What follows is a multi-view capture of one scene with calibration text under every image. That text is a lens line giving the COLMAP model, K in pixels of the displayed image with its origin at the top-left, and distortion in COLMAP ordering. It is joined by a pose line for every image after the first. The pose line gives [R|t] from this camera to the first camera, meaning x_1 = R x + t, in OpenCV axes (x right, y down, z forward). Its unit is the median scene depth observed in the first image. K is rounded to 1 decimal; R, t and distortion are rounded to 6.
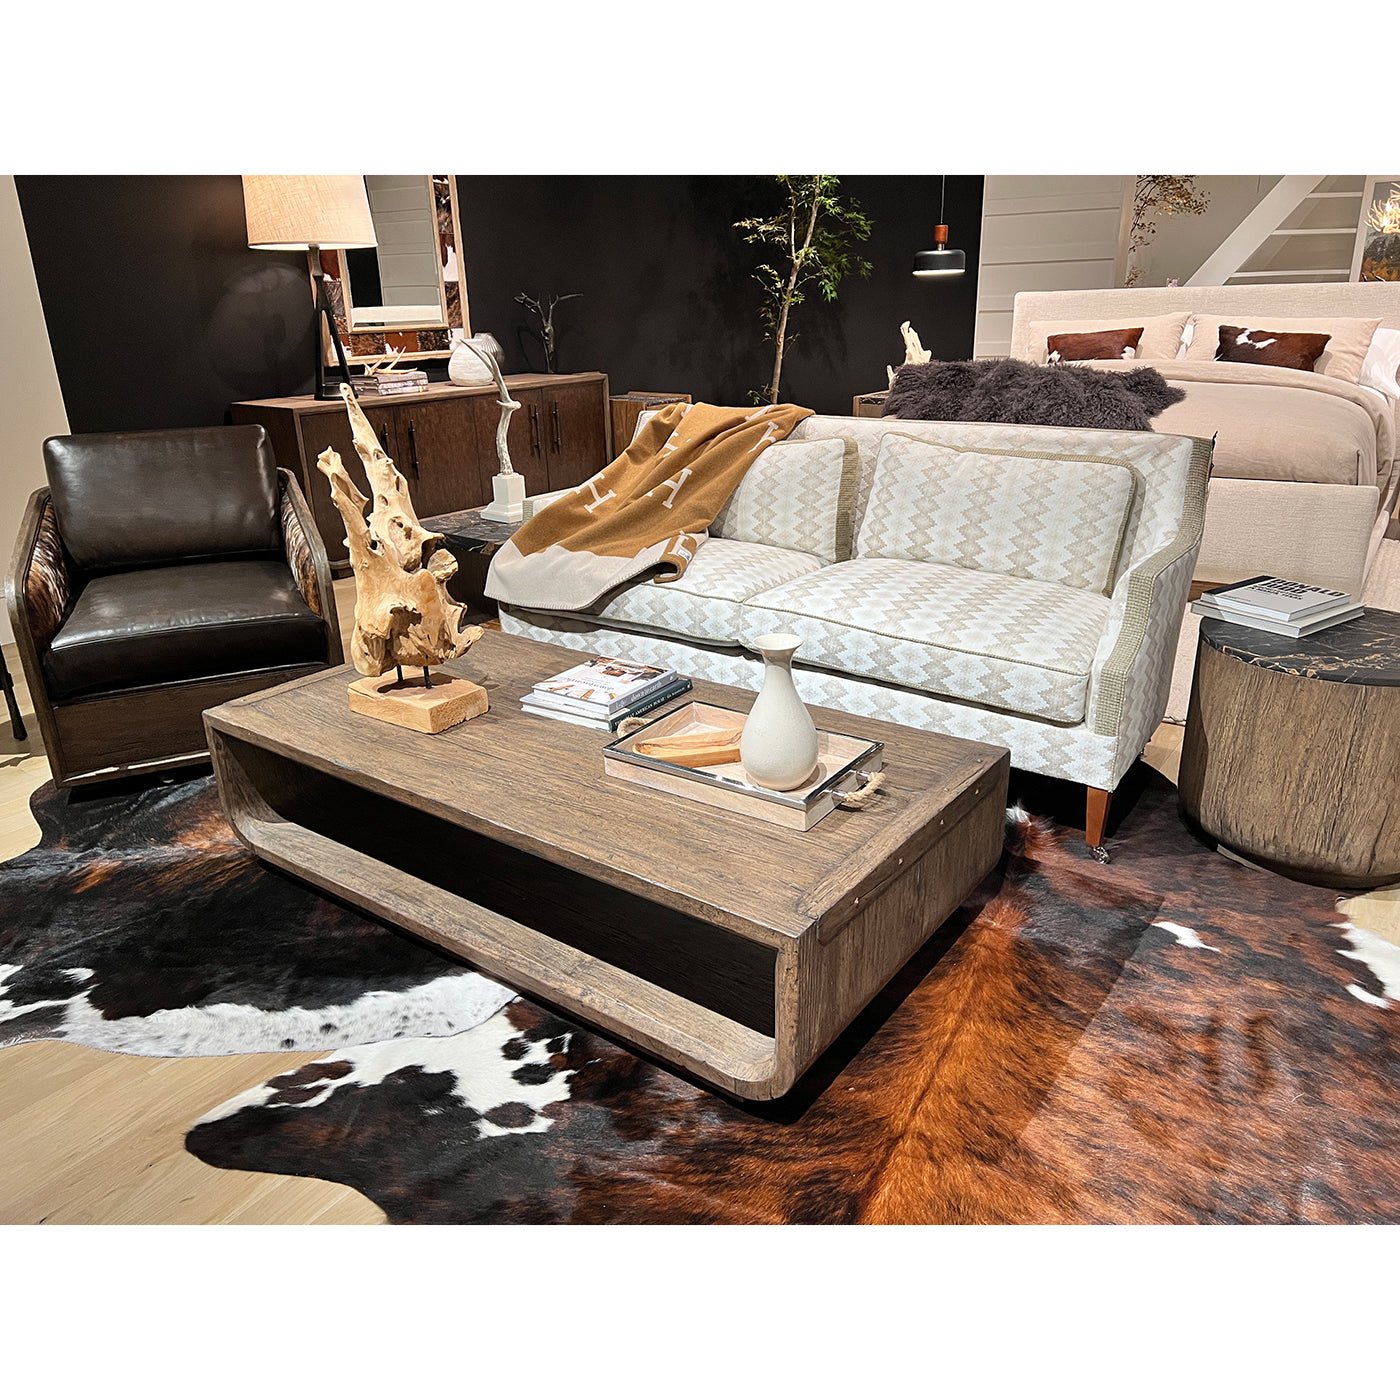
lens RADIAL K [[1043.7, 0, 657.0], [0, 1043.7, 699.4], [0, 0, 1]] dist [0.045135, -0.048616]
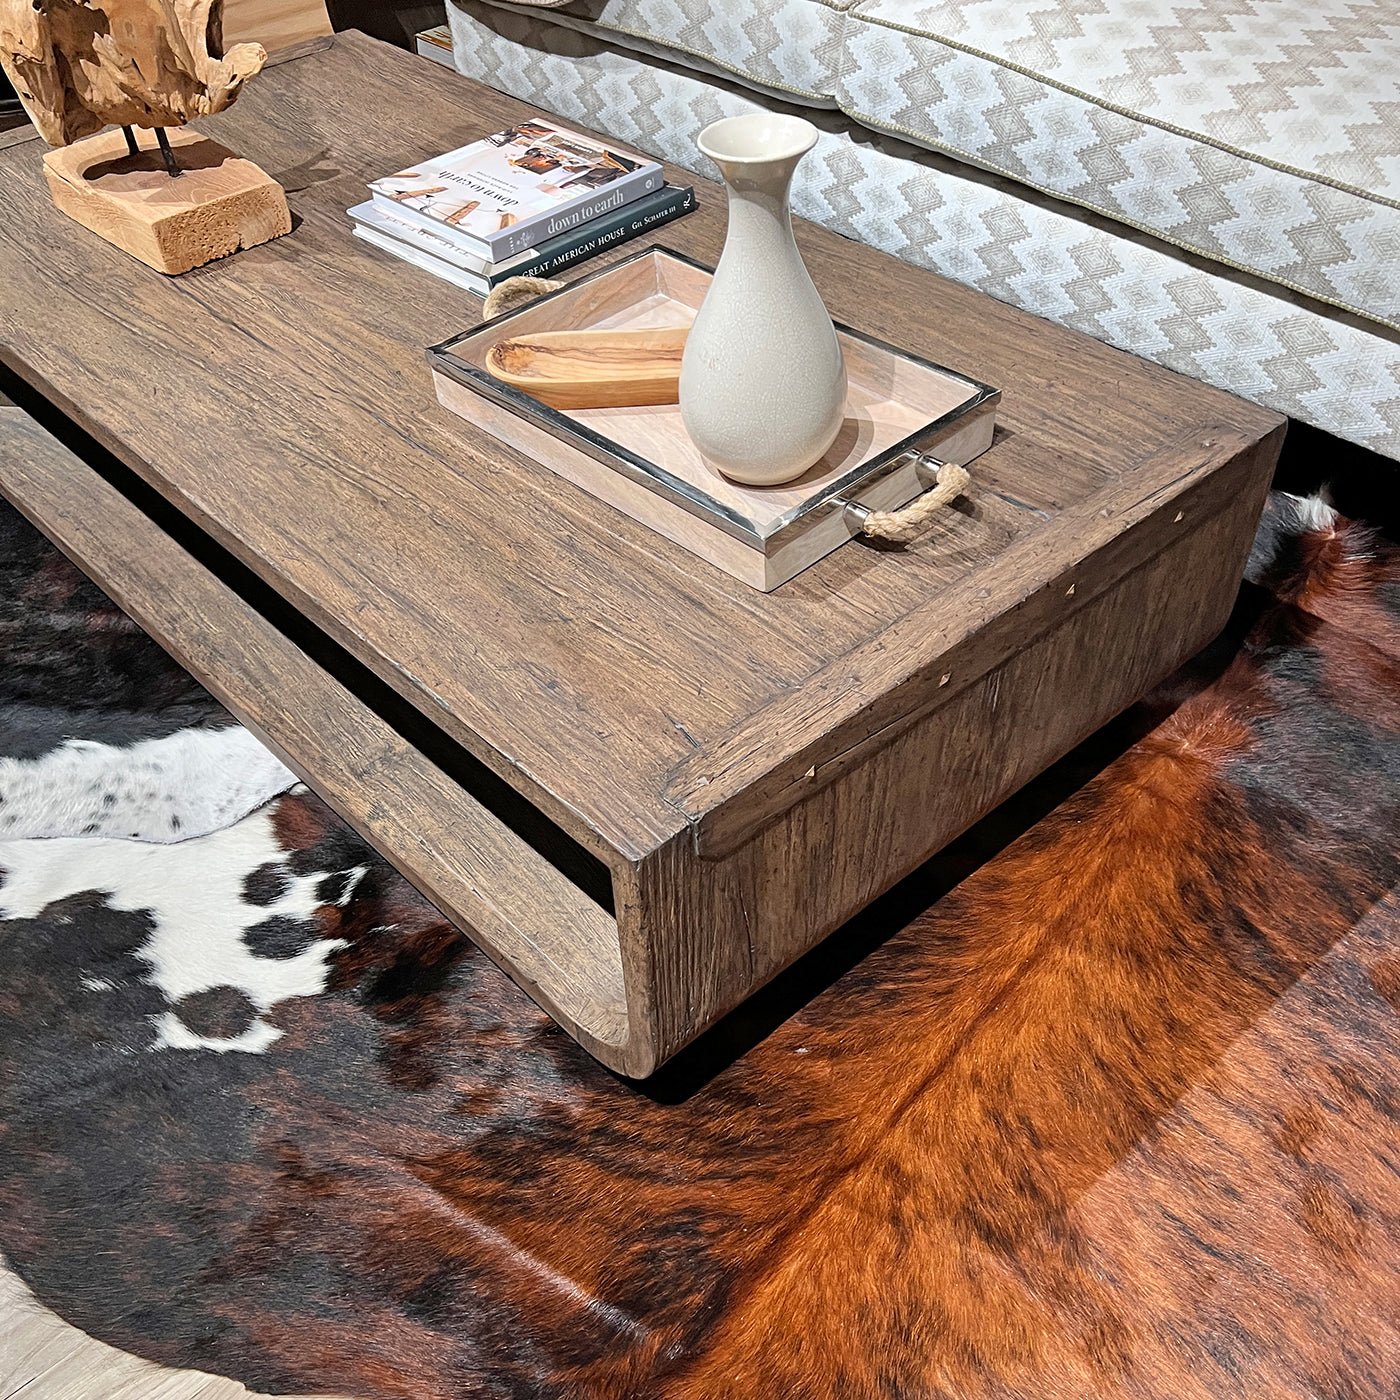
lens RADIAL K [[1364.5, 0, 700.2], [0, 1364.5, 801.3], [0, 0, 1]] dist [0.091032, -0.142219]
pose [[0.985991, 0.119693, -0.116170, 0.180663], [-0.057707, 0.898242, 0.435697, -0.053863], [0.156498, -0.422889, 0.892565, 0.362186]]
